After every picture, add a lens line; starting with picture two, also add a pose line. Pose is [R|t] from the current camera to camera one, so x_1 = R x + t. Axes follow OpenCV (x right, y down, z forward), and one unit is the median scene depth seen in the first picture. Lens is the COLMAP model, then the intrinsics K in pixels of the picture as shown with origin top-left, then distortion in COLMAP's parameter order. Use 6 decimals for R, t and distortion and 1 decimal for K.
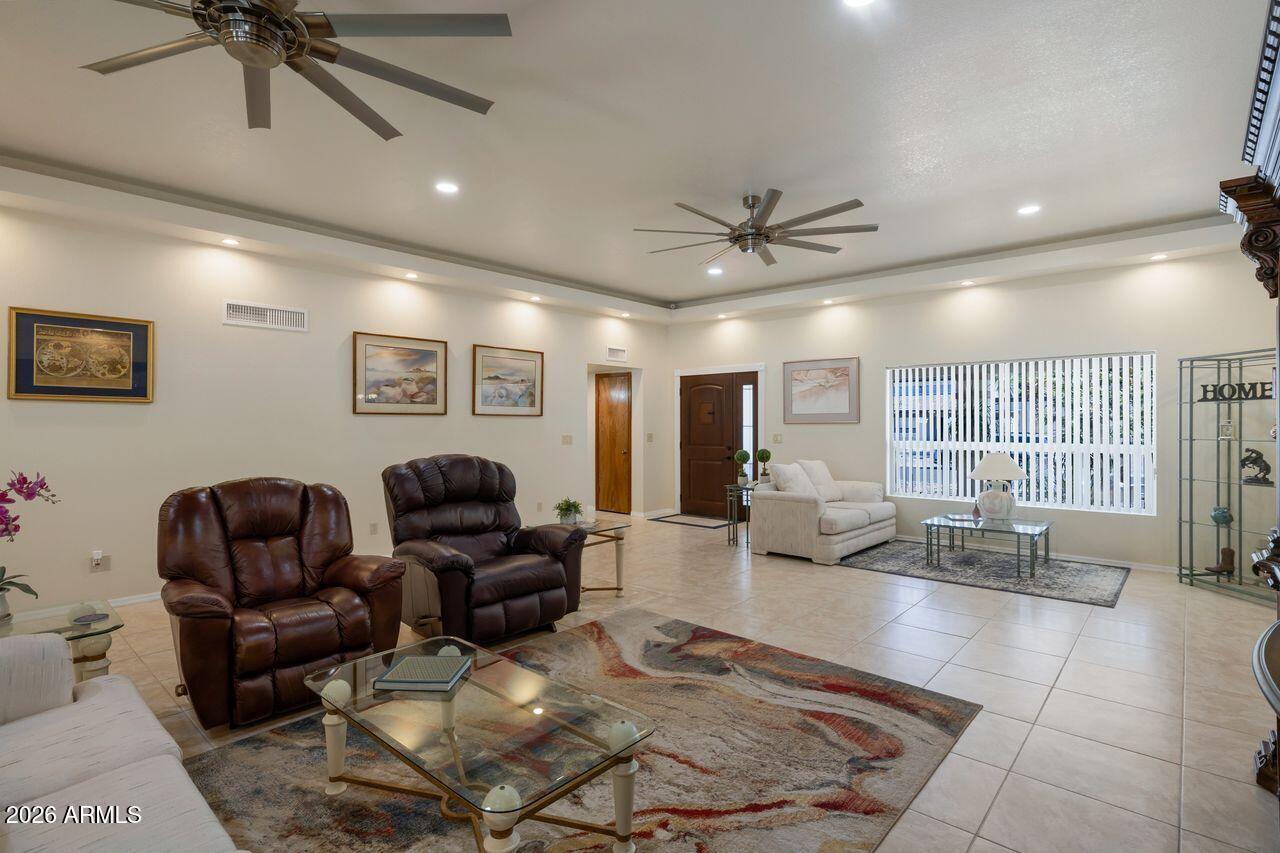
lens RADIAL K [[618.8, 0, 640.0], [0, 618.8, 426.5], [0, 0, 1]] dist [0.000023, -0.000012]
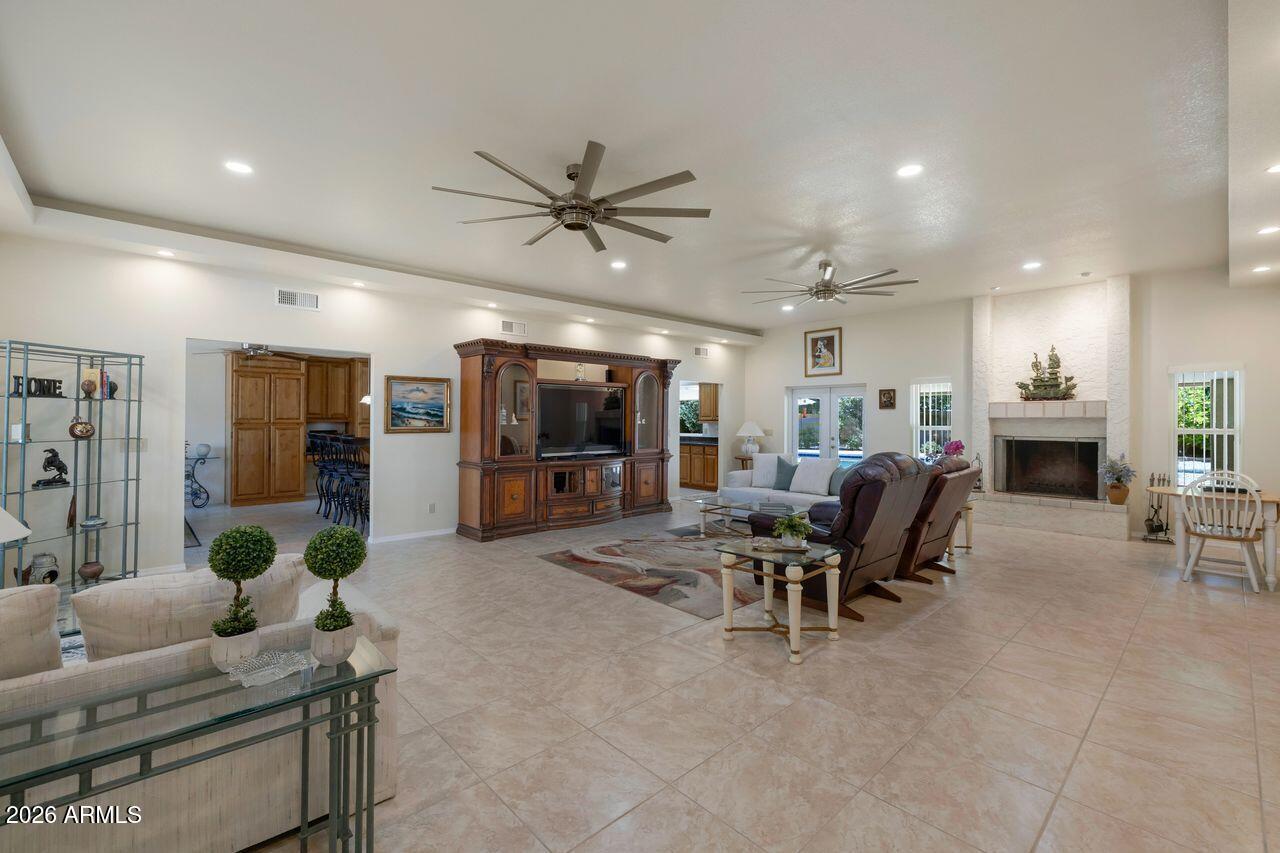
lens RADIAL K [[545.5, 0, 640.0], [0, 545.5, 426.5], [0, 0, 1]] dist [0.000233, 0.000012]
pose [[-0.995628, 0.000596, 0.093404, 0.019597], [0.001246, 0.999975, 0.006898, -0.003481], [-0.093398, 0.006985, -0.995604, 2.117026]]
